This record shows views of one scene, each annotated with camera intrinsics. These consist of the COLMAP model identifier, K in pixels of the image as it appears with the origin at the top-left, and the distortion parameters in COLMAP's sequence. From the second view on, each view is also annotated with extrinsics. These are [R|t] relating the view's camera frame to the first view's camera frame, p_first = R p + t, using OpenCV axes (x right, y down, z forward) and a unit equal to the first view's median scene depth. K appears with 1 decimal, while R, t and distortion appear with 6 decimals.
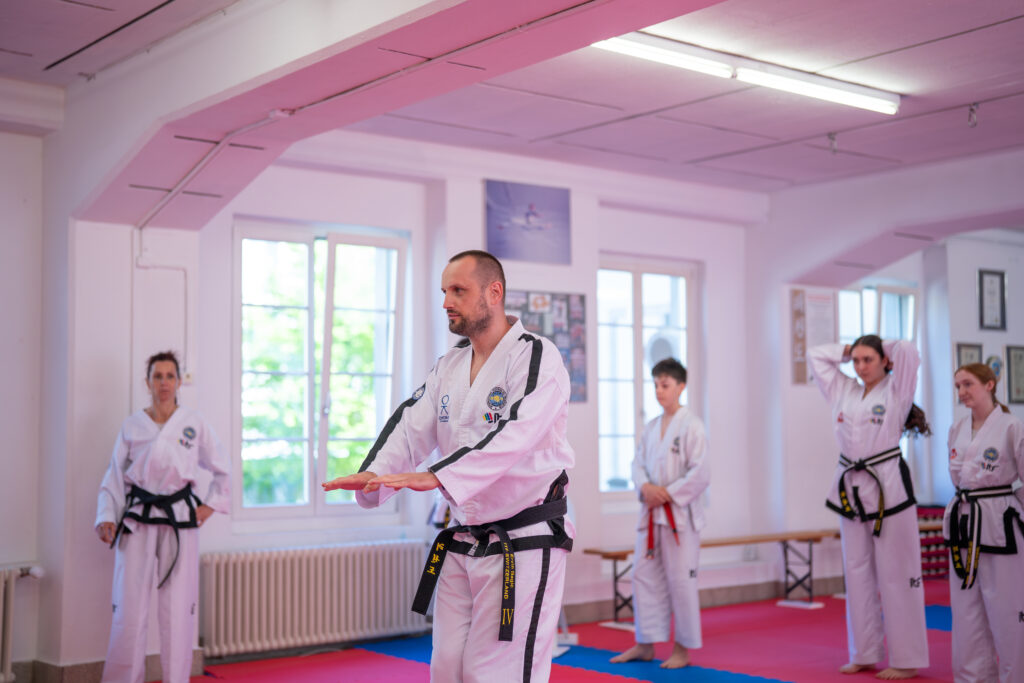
lens RADIAL K [[1415.8, 0, 512.7], [0, 1415.8, 340.3], [0, 0, 1]] dist [0.017155, 0.000000]
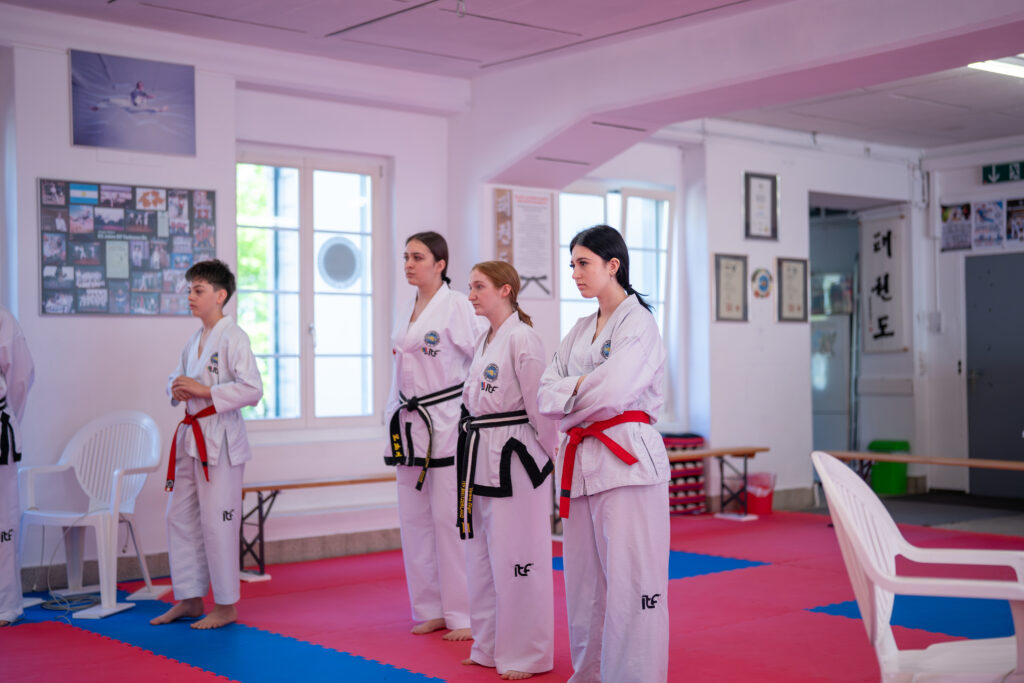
lens RADIAL K [[1415.8, 0, 510.6], [0, 1415.8, 348.7], [0, 0, 1]] dist [0.017155, 0.000000]
pose [[0.999771, -0.000261, 0.021412, 0.193769], [-0.000955, 0.998385, 0.056802, 0.013039], [-0.021392, -0.056810, 0.998156, 0.124476]]
